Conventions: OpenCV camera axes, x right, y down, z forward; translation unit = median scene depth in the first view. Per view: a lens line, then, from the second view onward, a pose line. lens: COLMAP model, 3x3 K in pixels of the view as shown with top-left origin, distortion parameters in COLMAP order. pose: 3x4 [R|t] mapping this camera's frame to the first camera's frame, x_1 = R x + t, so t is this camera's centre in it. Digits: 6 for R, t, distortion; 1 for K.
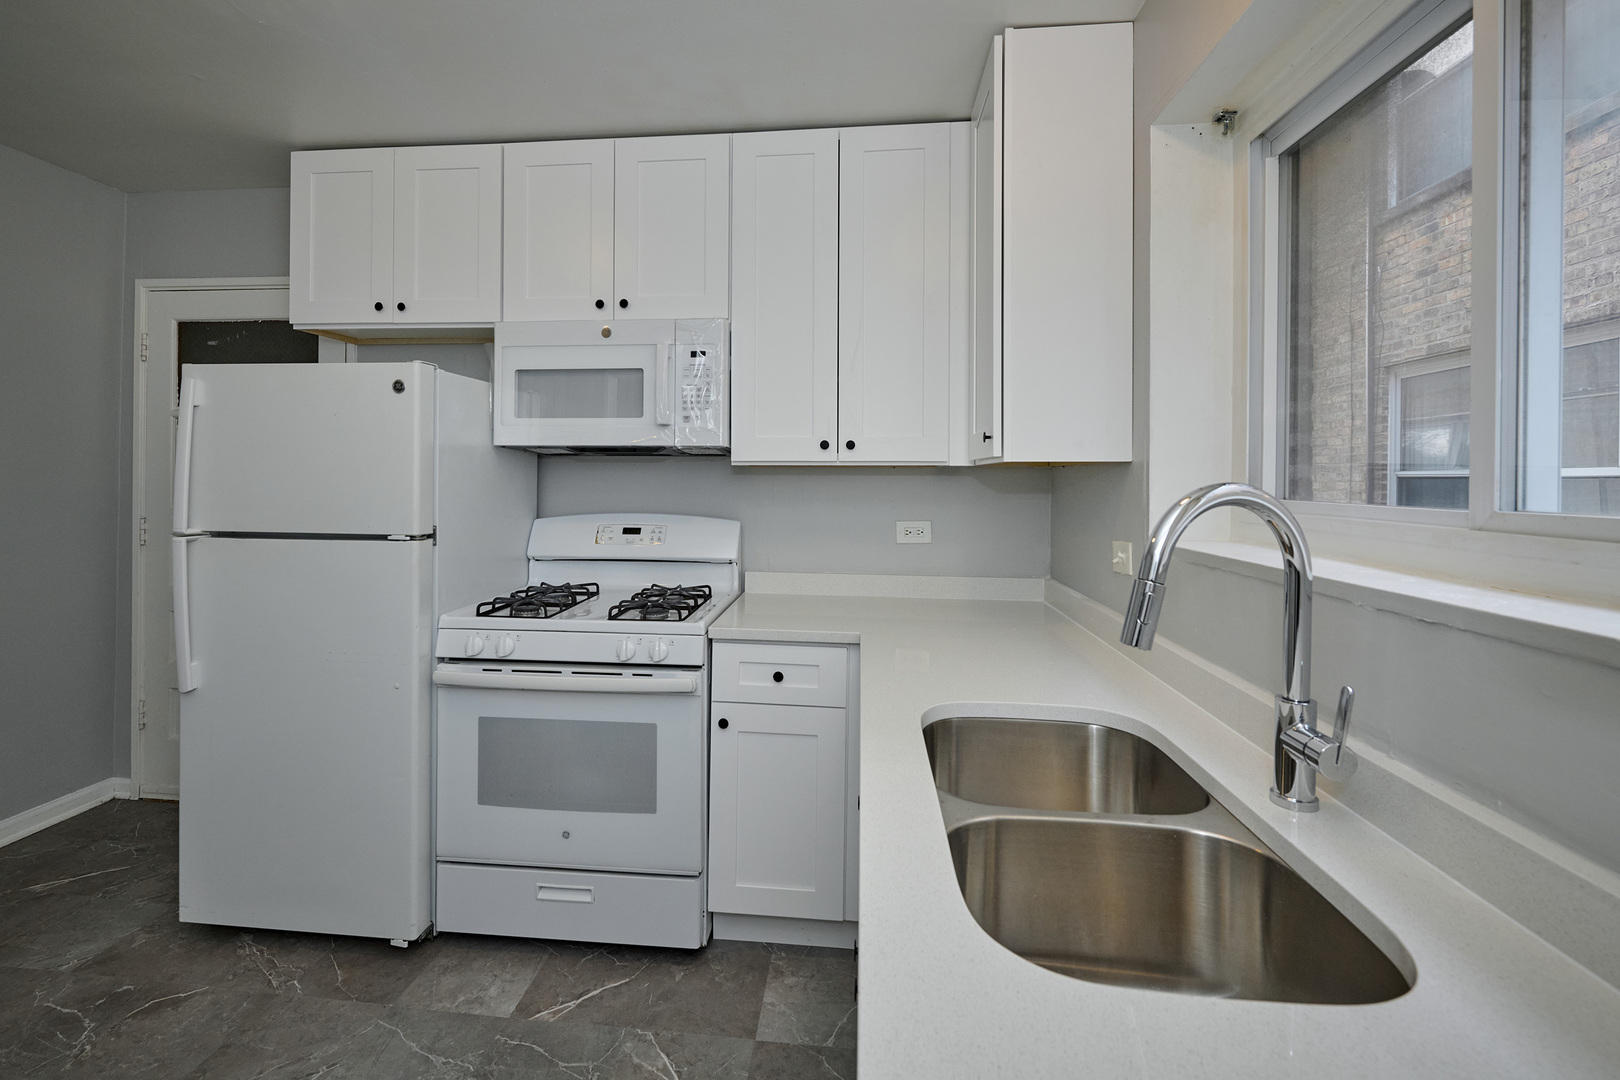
lens RADIAL K [[719.8, 0, 791.2], [0, 719.8, 482.0], [0, 0, 1]] dist [0.000528, 0.000102]
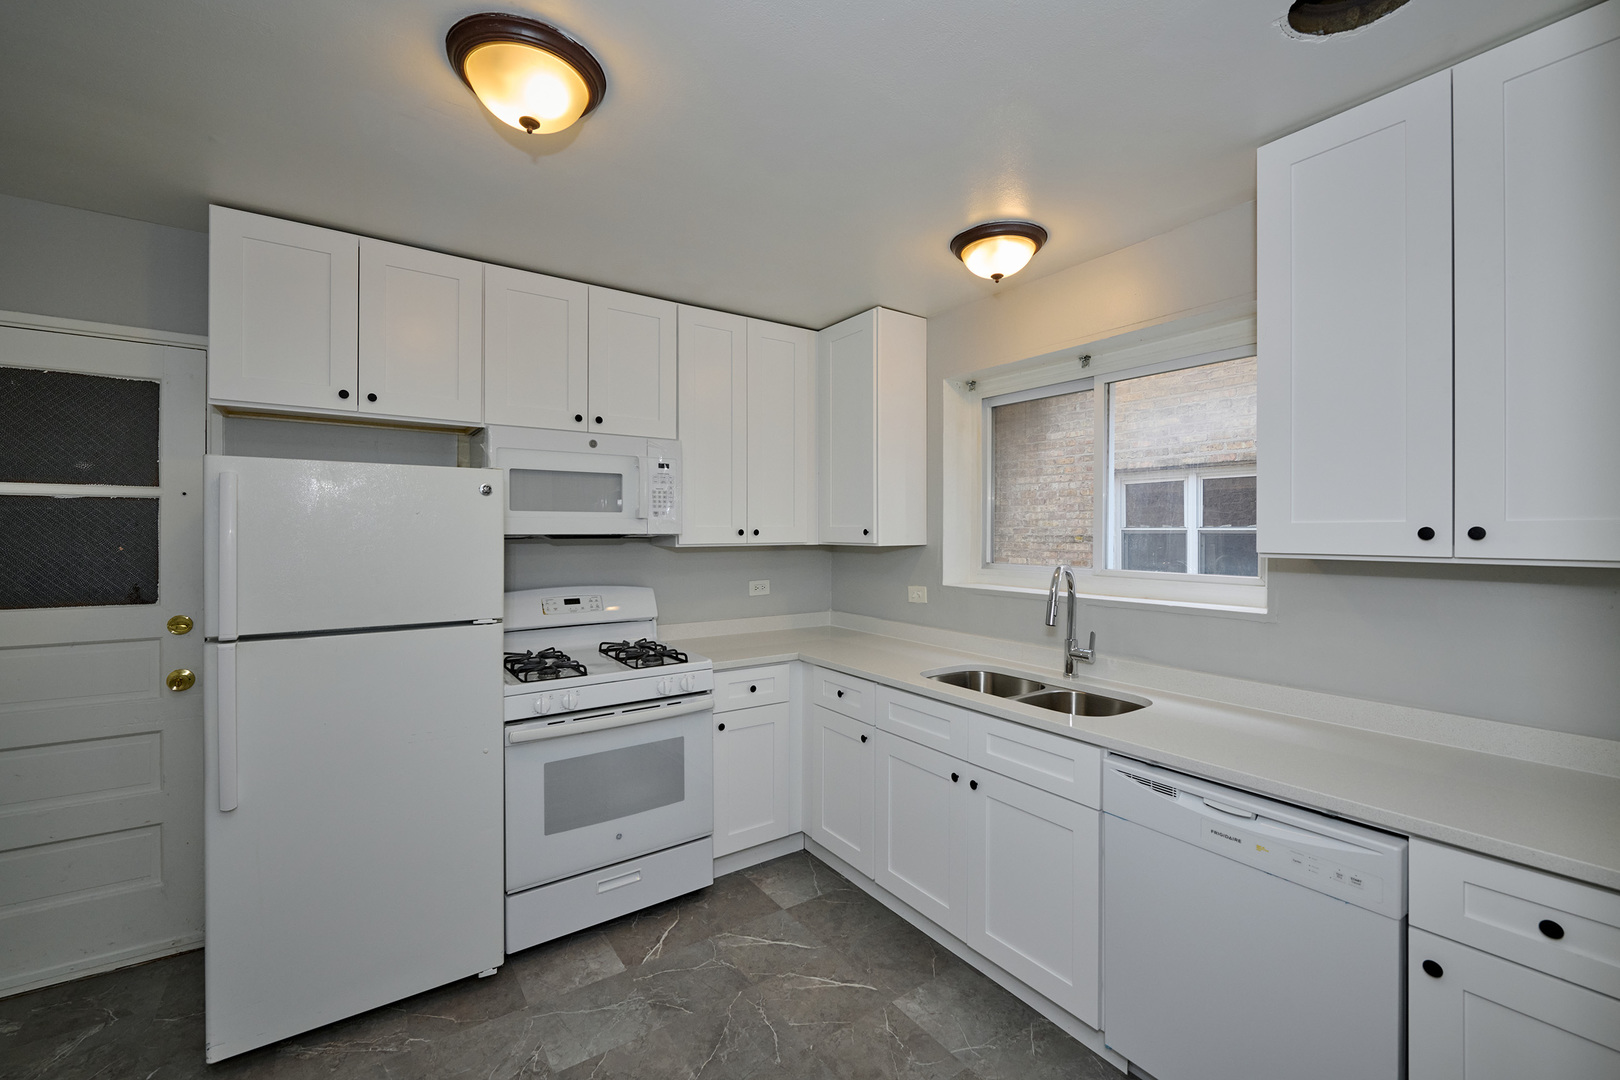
lens RADIAL K [[666.3, 0, 810.0], [0, 666.3, 540.0], [0, 0, 1]] dist [-0.000418, -0.000211]
pose [[0.754674, -0.015819, 0.655909, -0.824624], [0.007206, 0.999849, 0.015823, -0.063408], [-0.656060, -0.007215, 0.754674, -0.133192]]
